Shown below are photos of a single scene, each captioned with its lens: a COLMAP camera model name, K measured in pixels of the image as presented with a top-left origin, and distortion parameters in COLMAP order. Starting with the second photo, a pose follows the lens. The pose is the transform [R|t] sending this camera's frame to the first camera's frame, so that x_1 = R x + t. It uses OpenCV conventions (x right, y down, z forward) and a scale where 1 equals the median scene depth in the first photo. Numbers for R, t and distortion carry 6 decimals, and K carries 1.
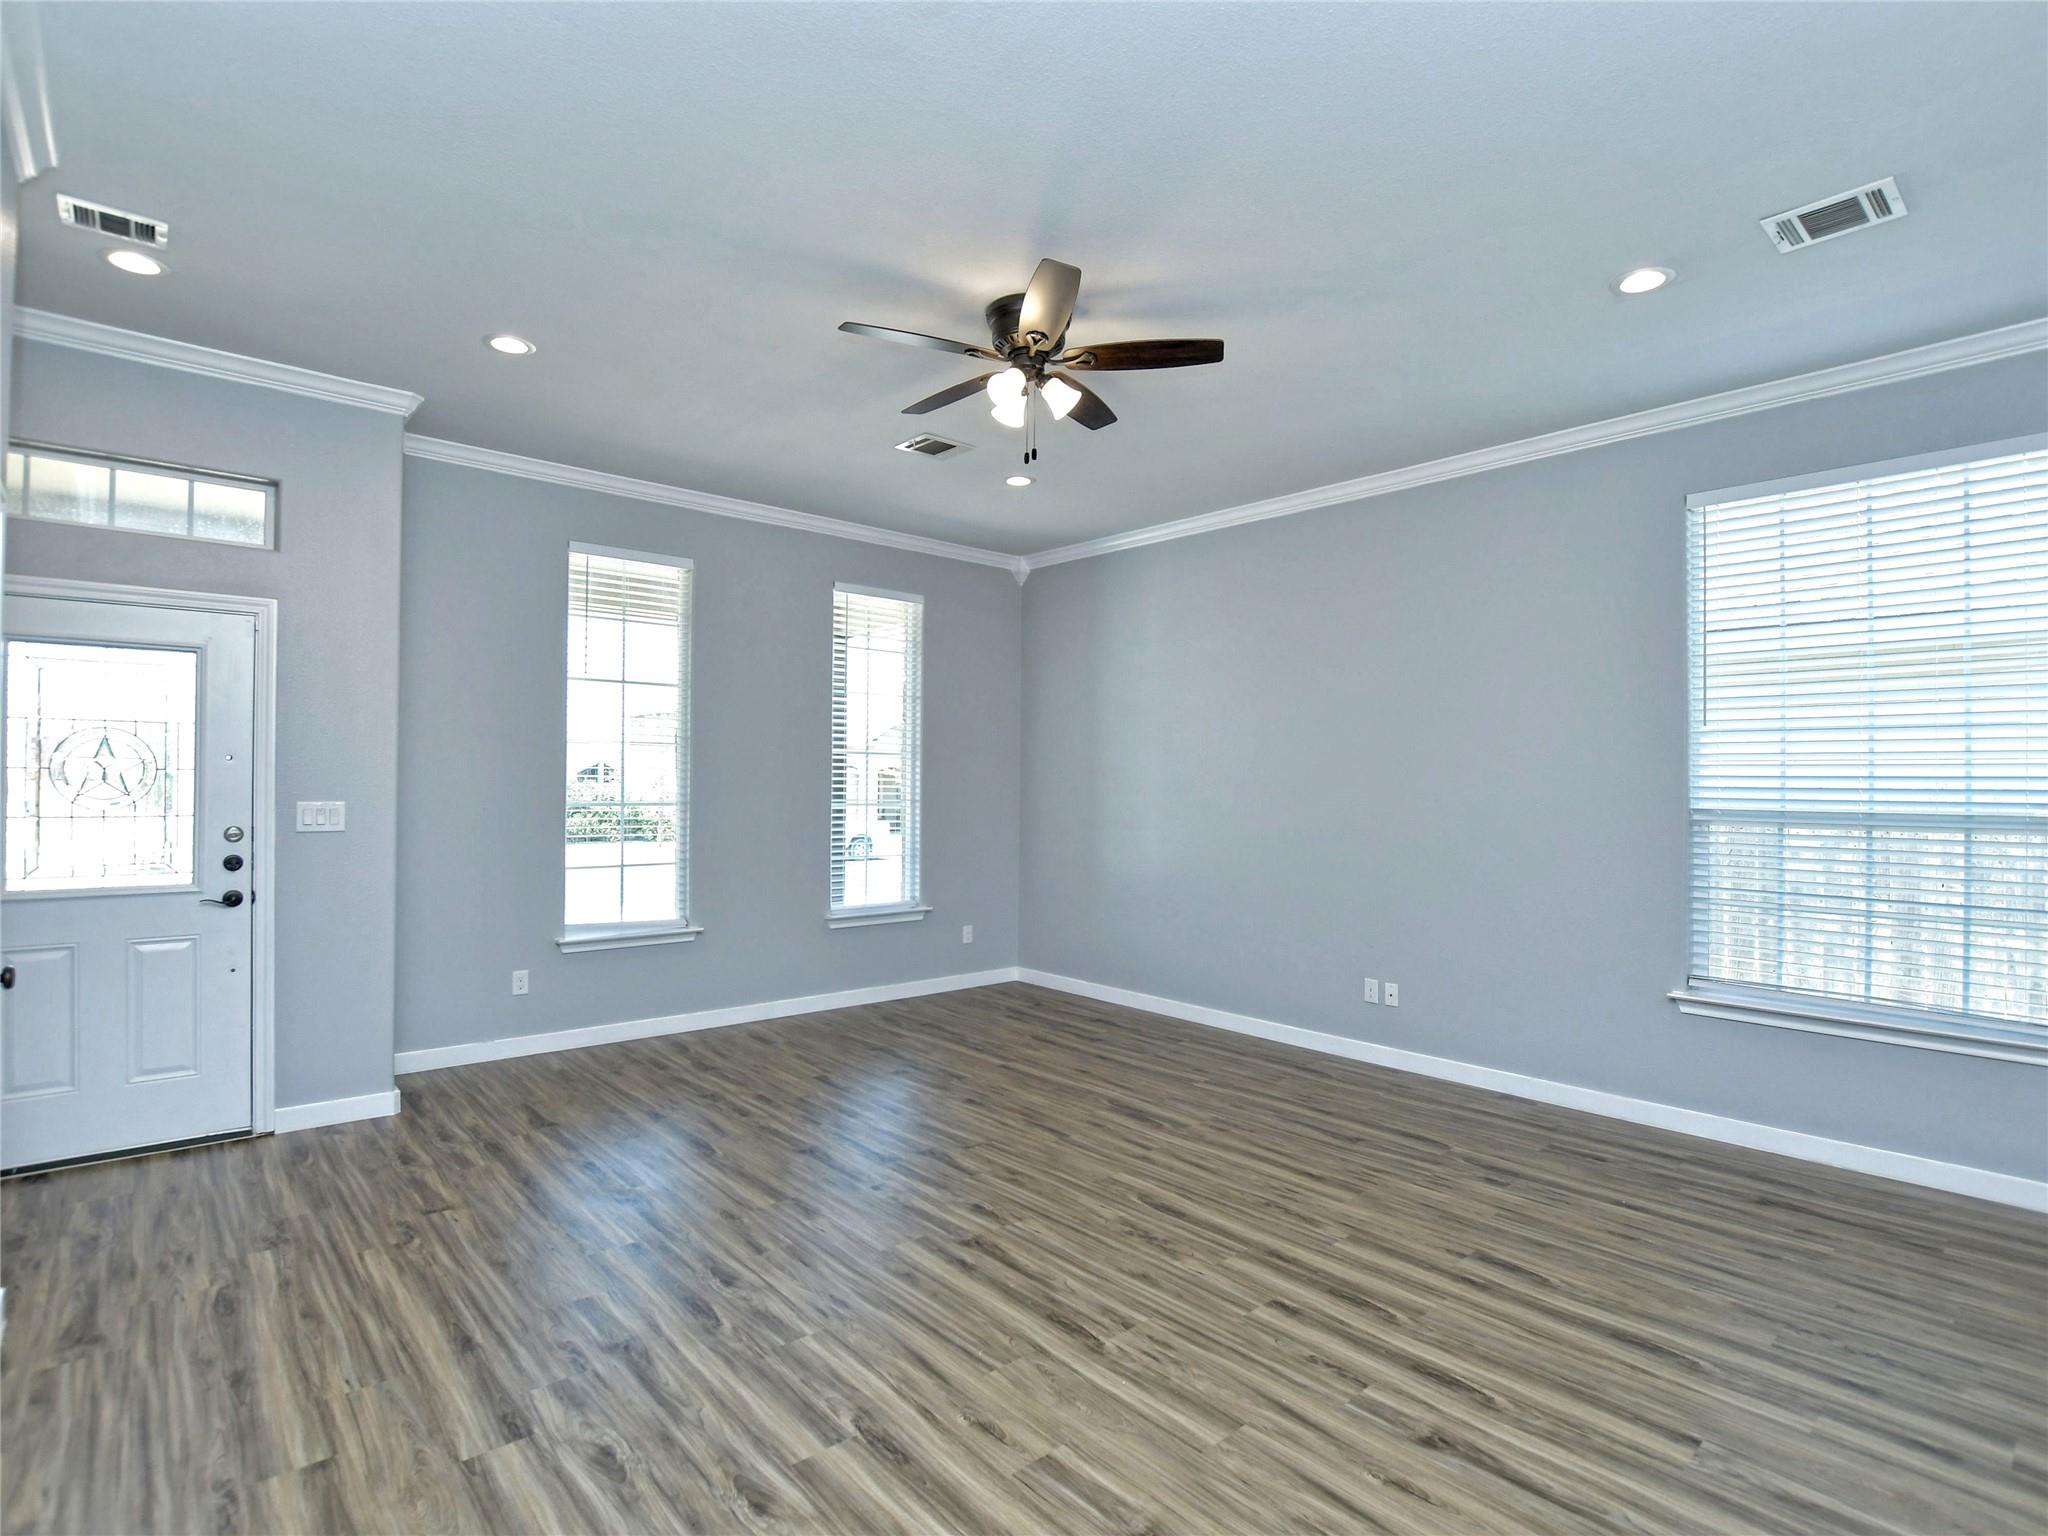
lens RADIAL K [[1020.6, 0, 1010.0], [0, 1020.6, 771.8], [0, 0, 1]] dist [-0.027070, 0.001023]
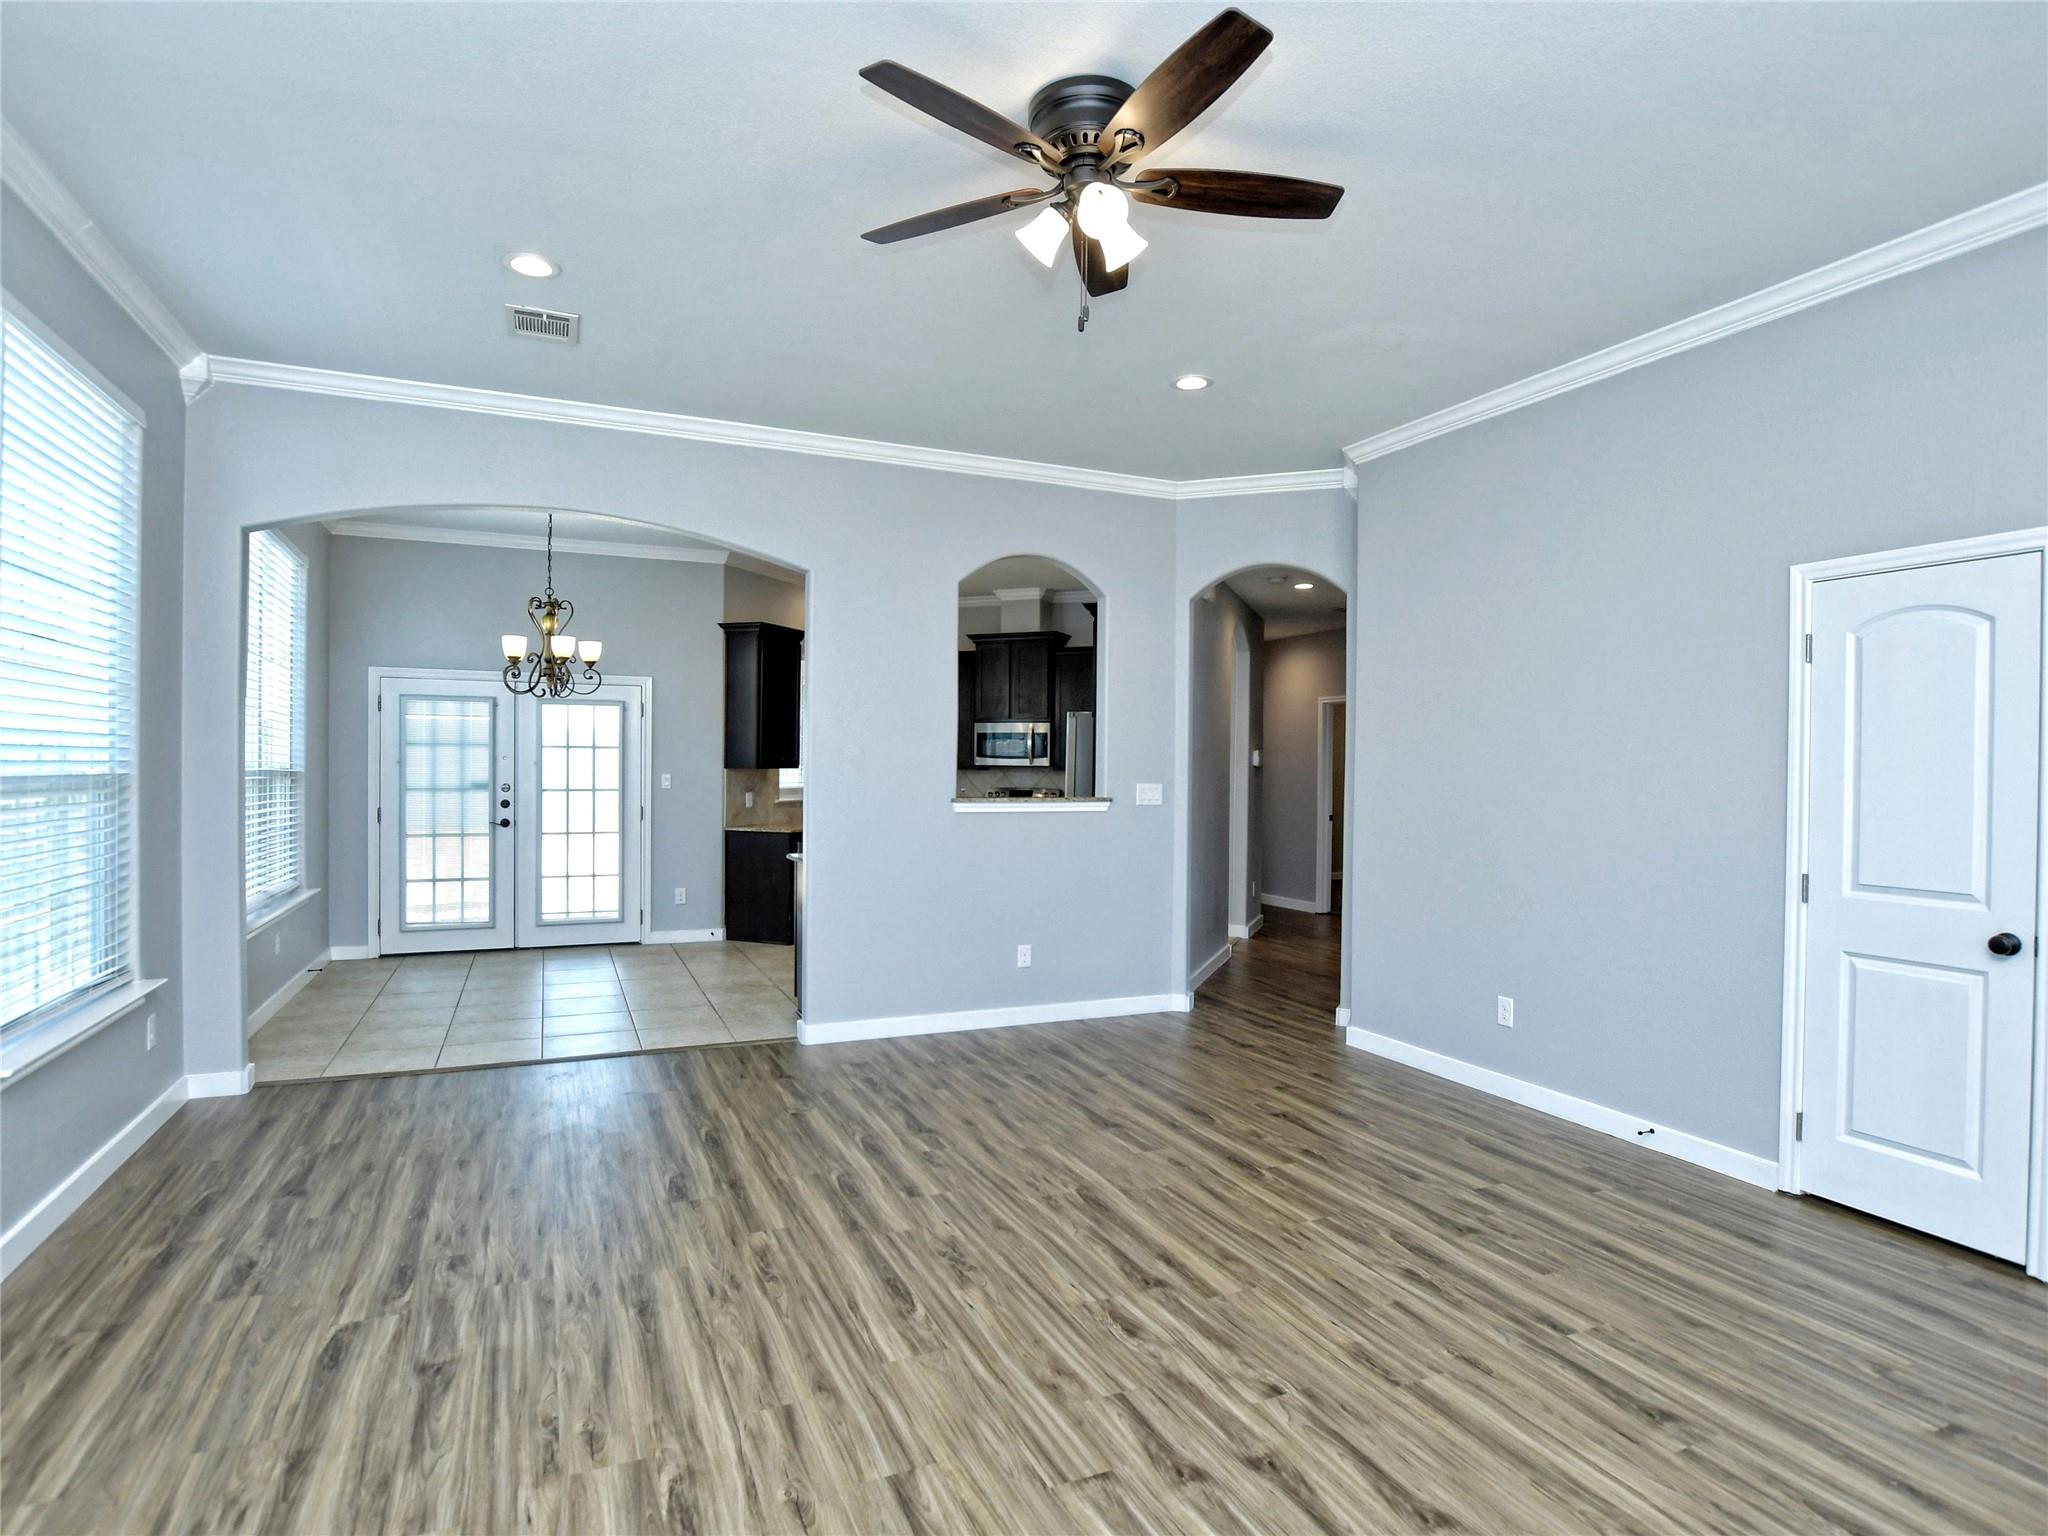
lens RADIAL K [[1078.1, 0, 1024.0], [0, 1078.1, 768.0], [0, 0, 1]] dist [-0.038678, -0.000047]
pose [[-0.958641, -0.021659, 0.283793, -0.190928], [-0.024018, 0.999700, -0.004838, 0.025370], [-0.283603, -0.011454, -0.958873, 2.006308]]
